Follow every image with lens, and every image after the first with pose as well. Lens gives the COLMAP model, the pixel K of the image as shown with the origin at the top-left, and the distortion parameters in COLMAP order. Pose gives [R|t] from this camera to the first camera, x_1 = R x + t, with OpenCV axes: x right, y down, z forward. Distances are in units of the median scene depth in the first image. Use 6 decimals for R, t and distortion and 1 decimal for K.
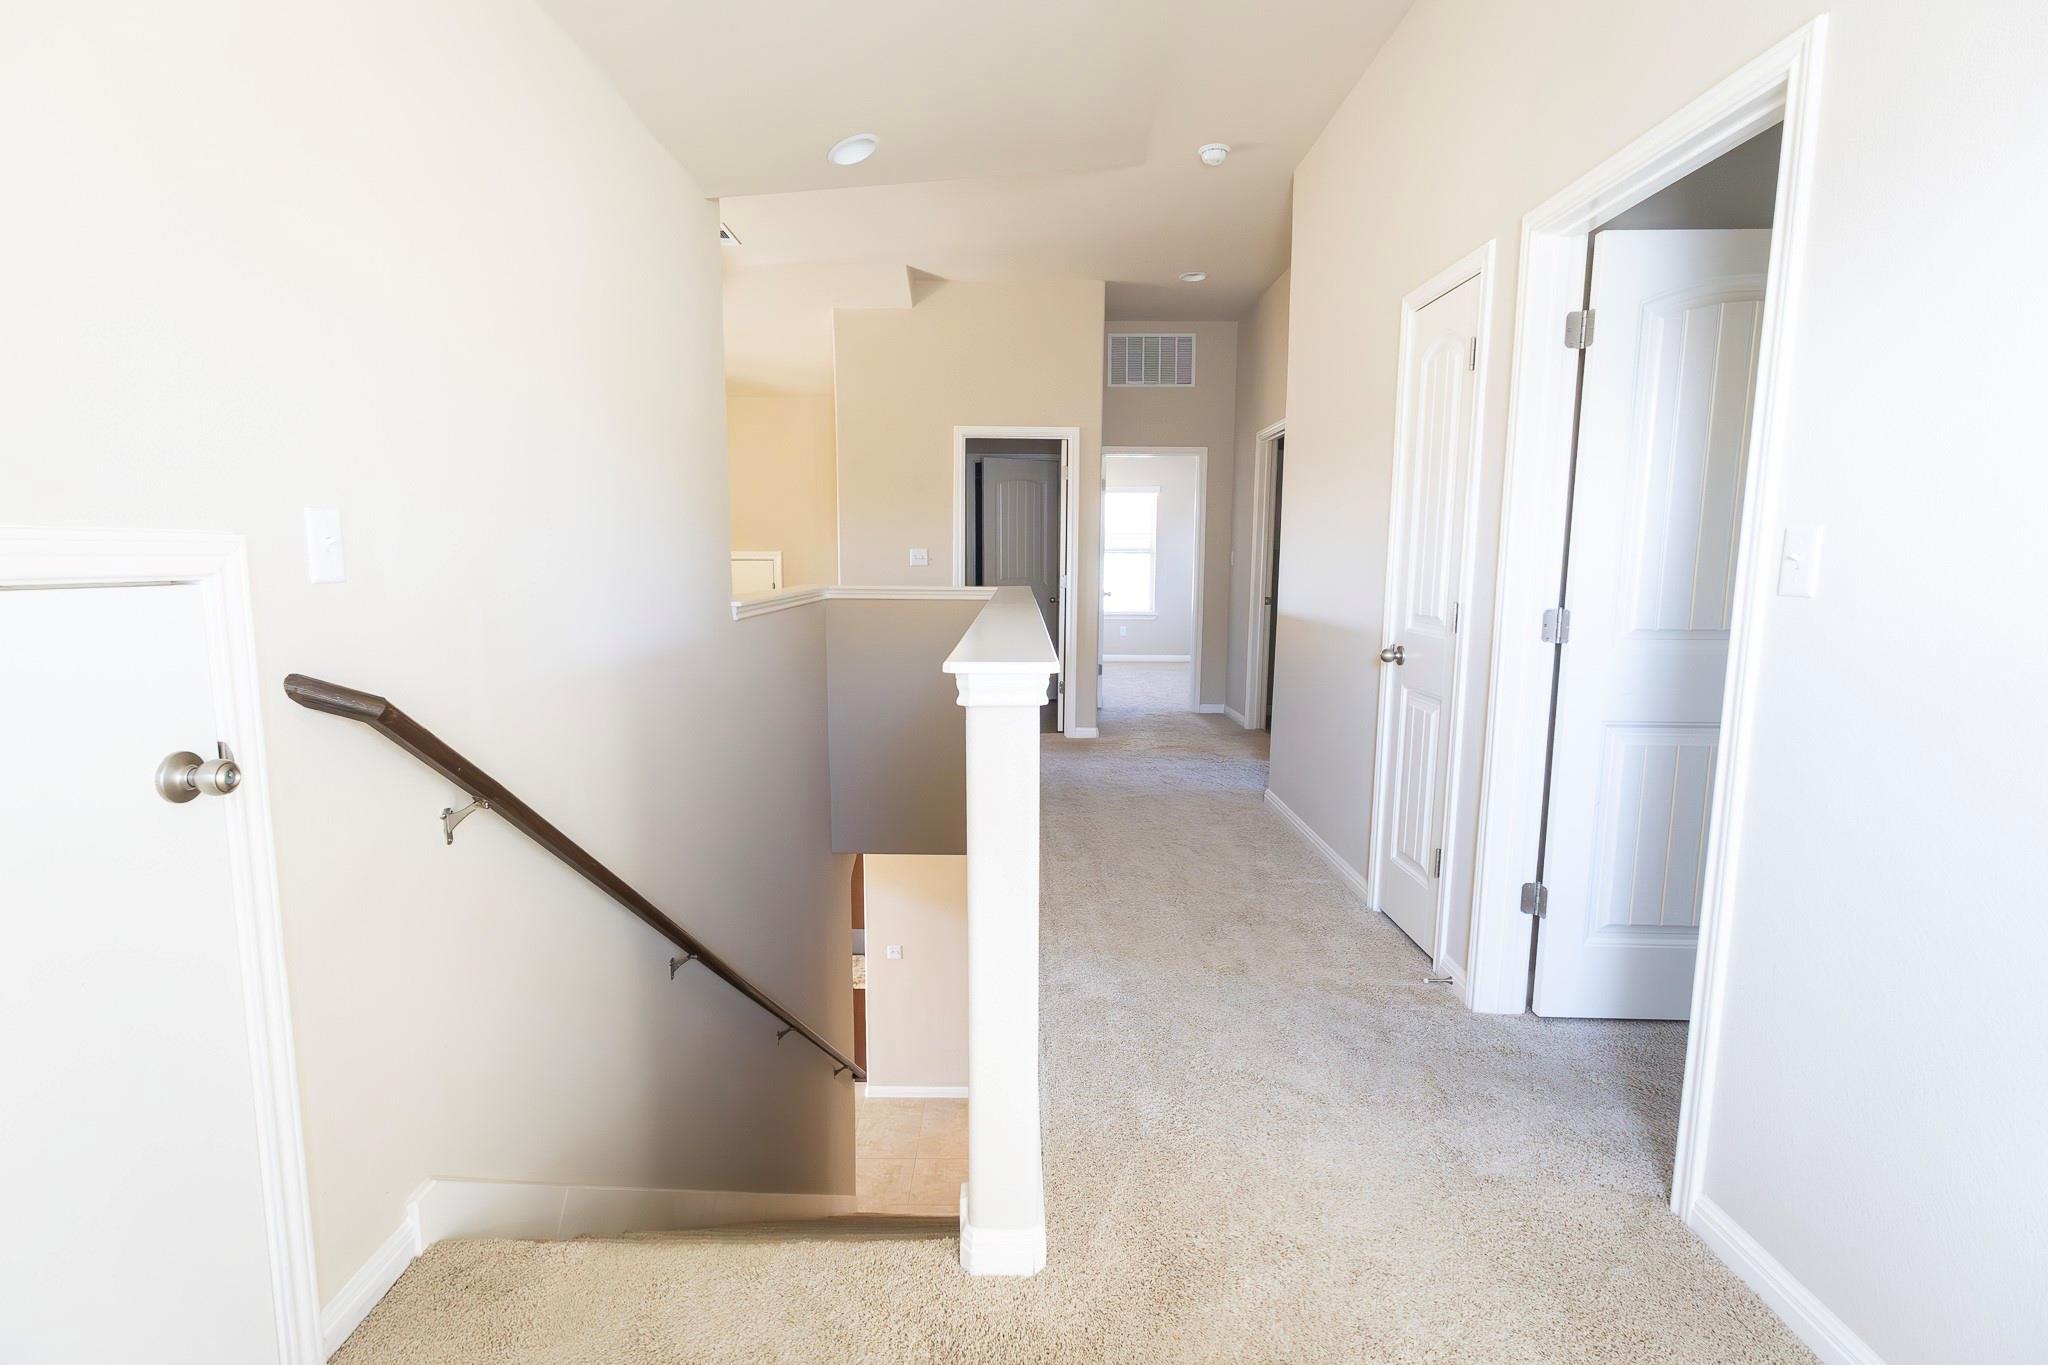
lens RADIAL K [[944.2, 0, 1017.8], [0, 944.2, 682.8], [0, 0, 1]] dist [-0.003622, 0.000540]
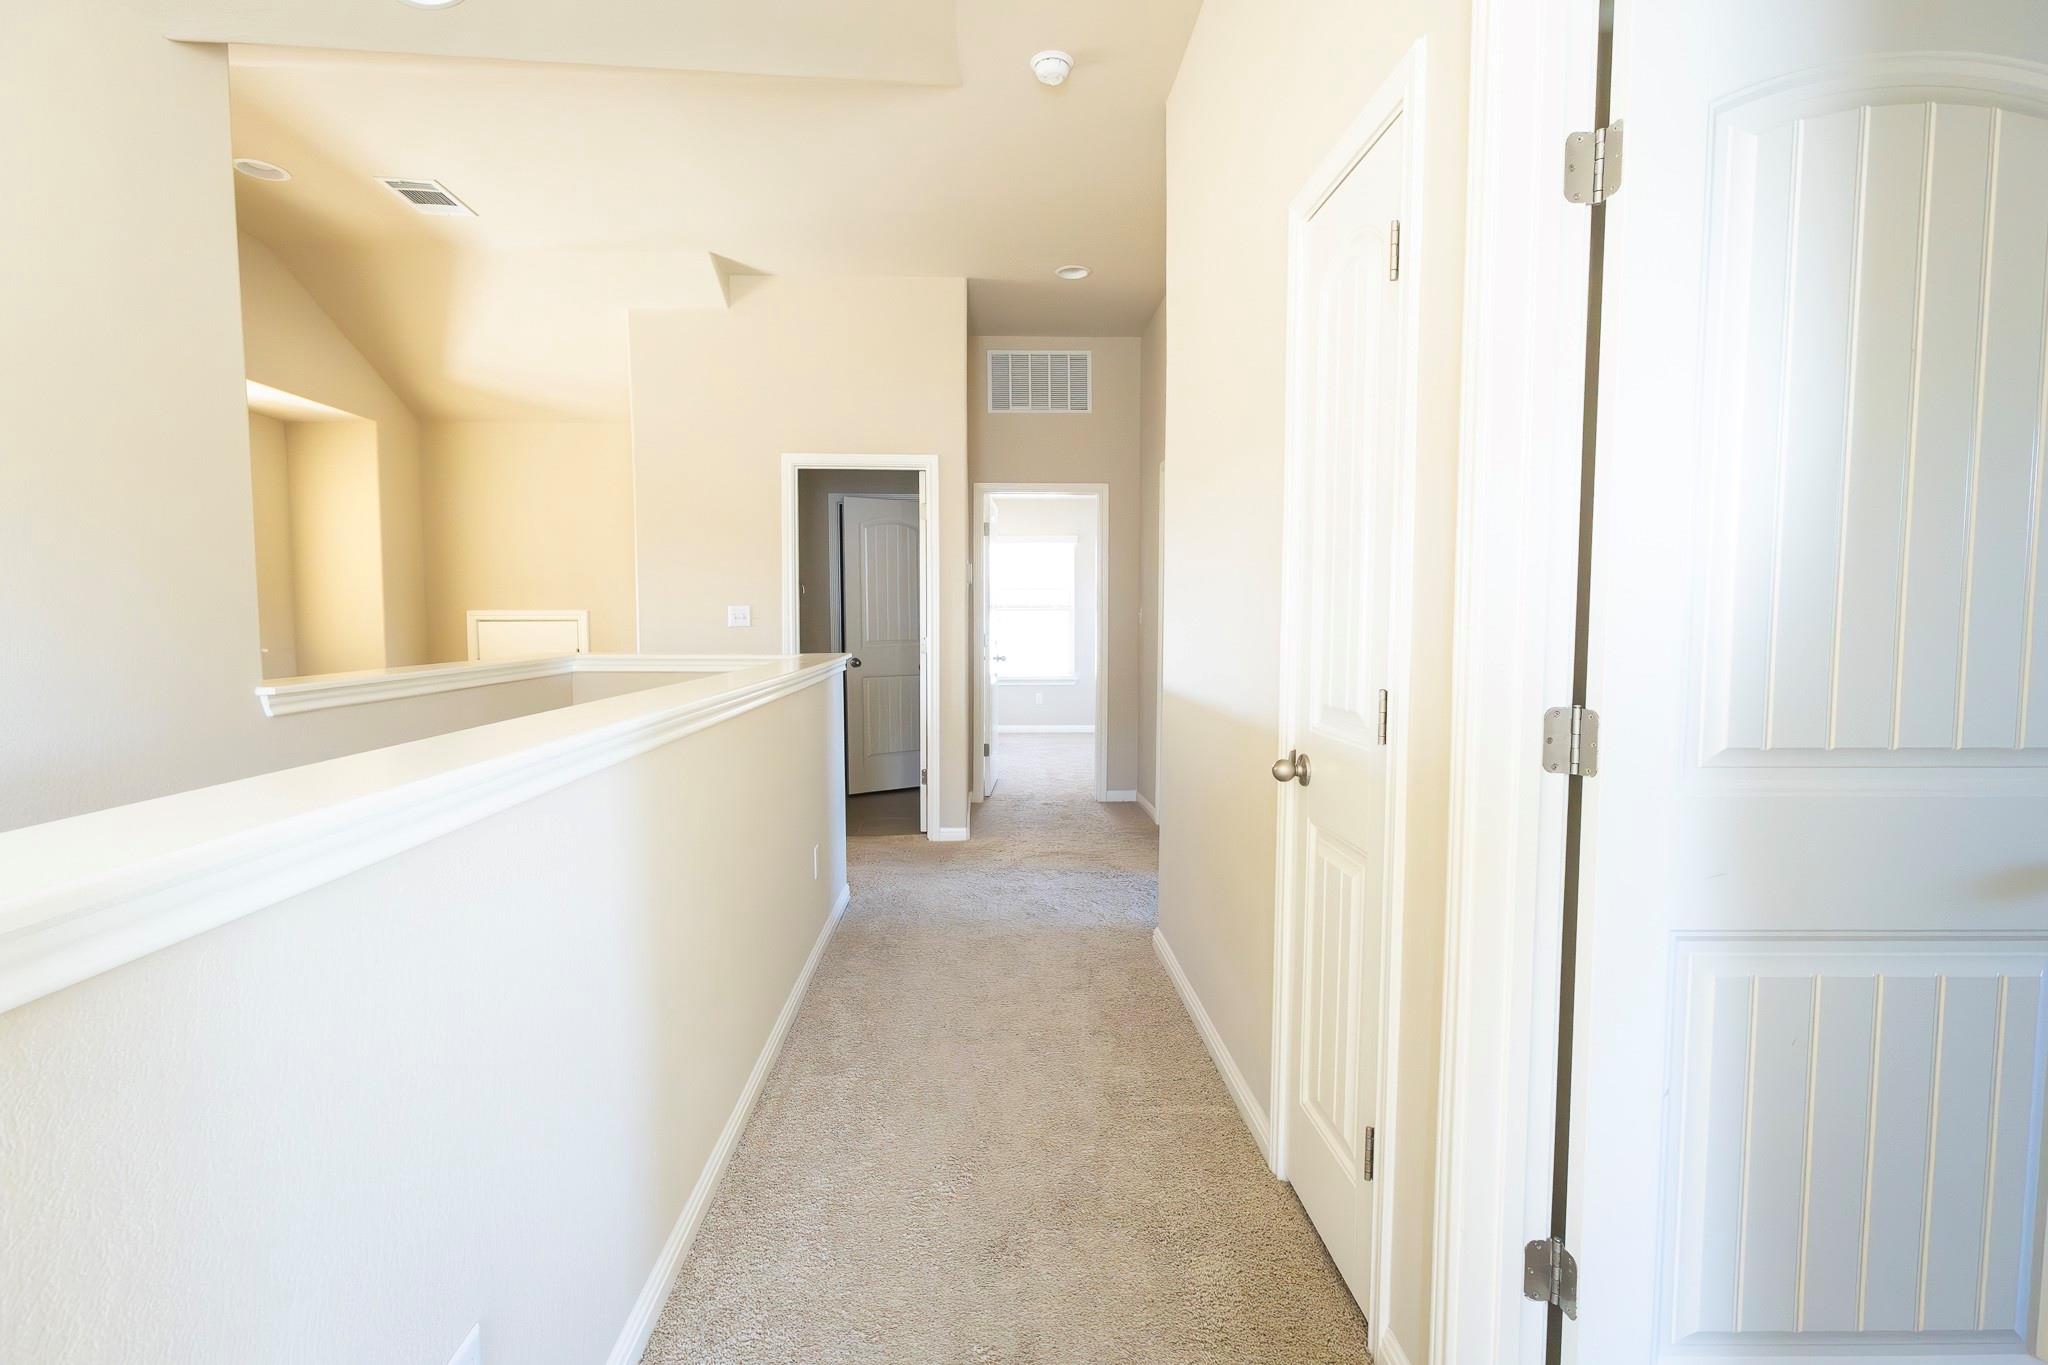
lens RADIAL K [[944.2, 0, 1024.6], [0, 944.2, 678.2], [0, 0, 1]] dist [-0.003622, 0.000540]
pose [[0.999117, -0.007784, 0.041290, 0.149605], [0.010505, 0.997759, -0.066085, -0.037601], [-0.040683, 0.066460, 0.996959, 0.293864]]
